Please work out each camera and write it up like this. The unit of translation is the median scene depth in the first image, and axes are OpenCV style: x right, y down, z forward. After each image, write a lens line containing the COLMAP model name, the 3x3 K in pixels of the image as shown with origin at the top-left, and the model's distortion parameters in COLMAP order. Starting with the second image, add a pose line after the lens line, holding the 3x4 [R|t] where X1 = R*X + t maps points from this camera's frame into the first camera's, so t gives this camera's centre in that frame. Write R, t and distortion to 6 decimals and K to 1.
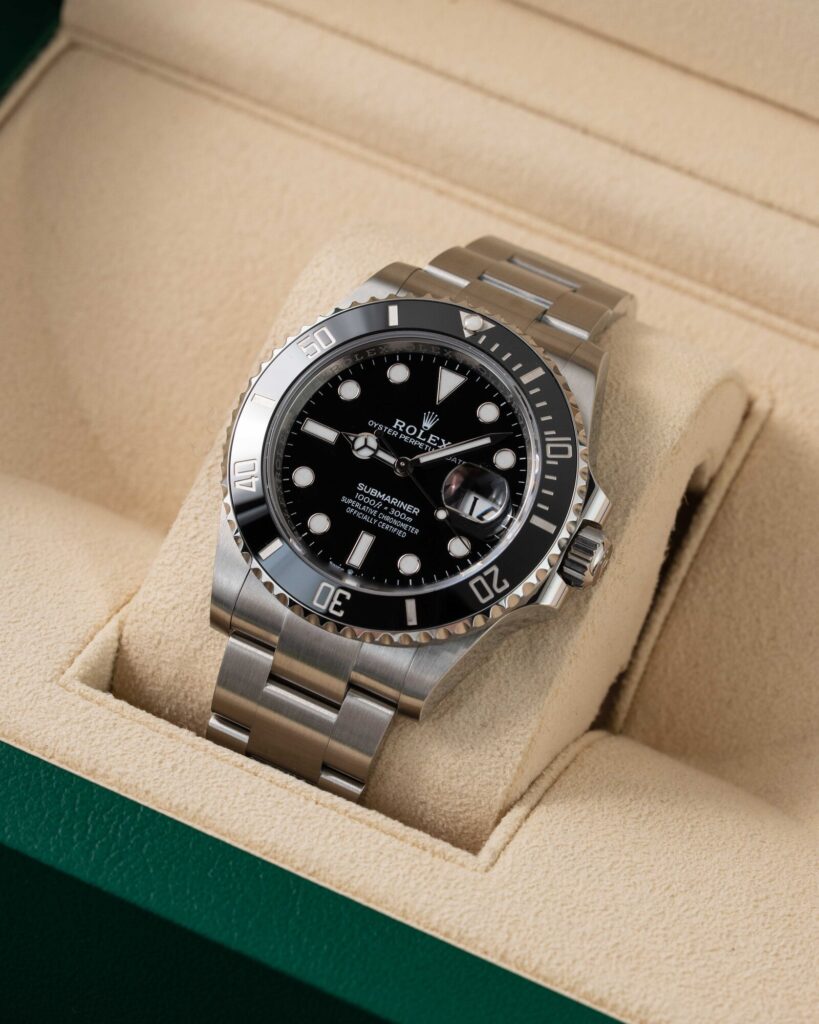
lens RADIAL K [[4691.1, 0, 409.5], [0, 4691.1, 512.0], [0, 0, 1]] dist [0.164762, -5.849521]
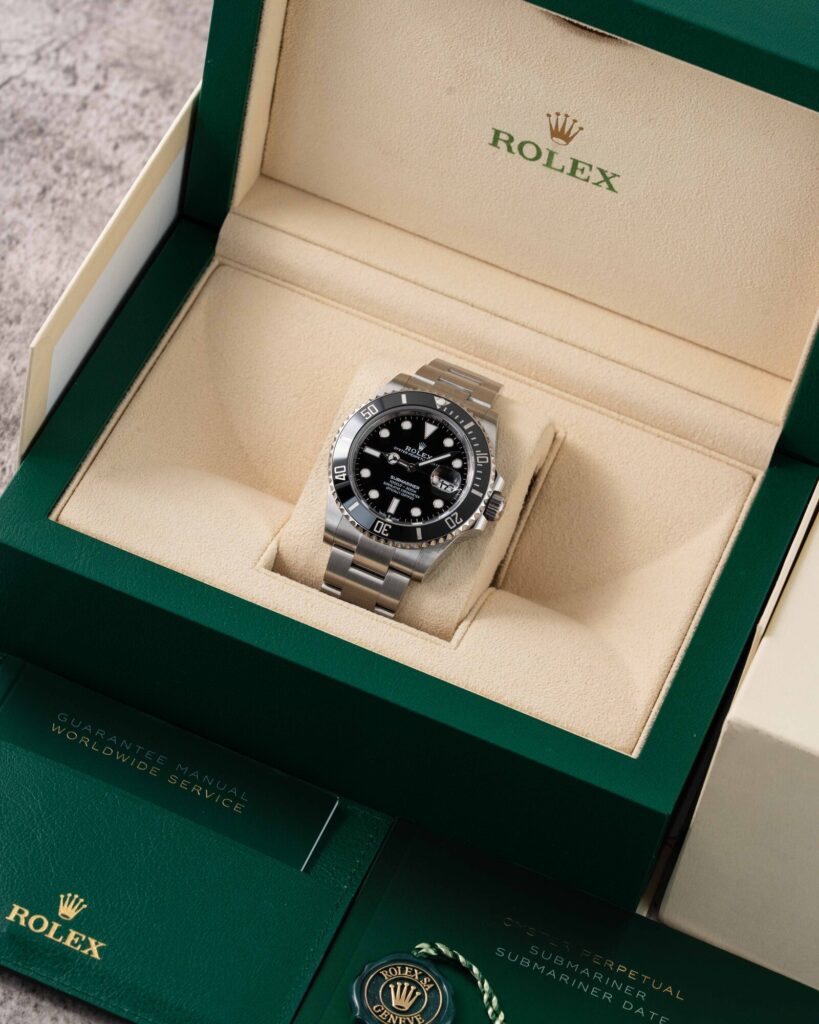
lens RADIAL K [[4691.1, 0, 409.5], [0, 4691.1, 512.0], [0, 0, 1]] dist [0.164762, -5.849521]
pose [[0.992392, -0.017892, 0.121810, -0.269476], [0.016367, 0.999775, 0.013509, -0.018577], [-0.122025, -0.011412, 0.992461, -1.180630]]
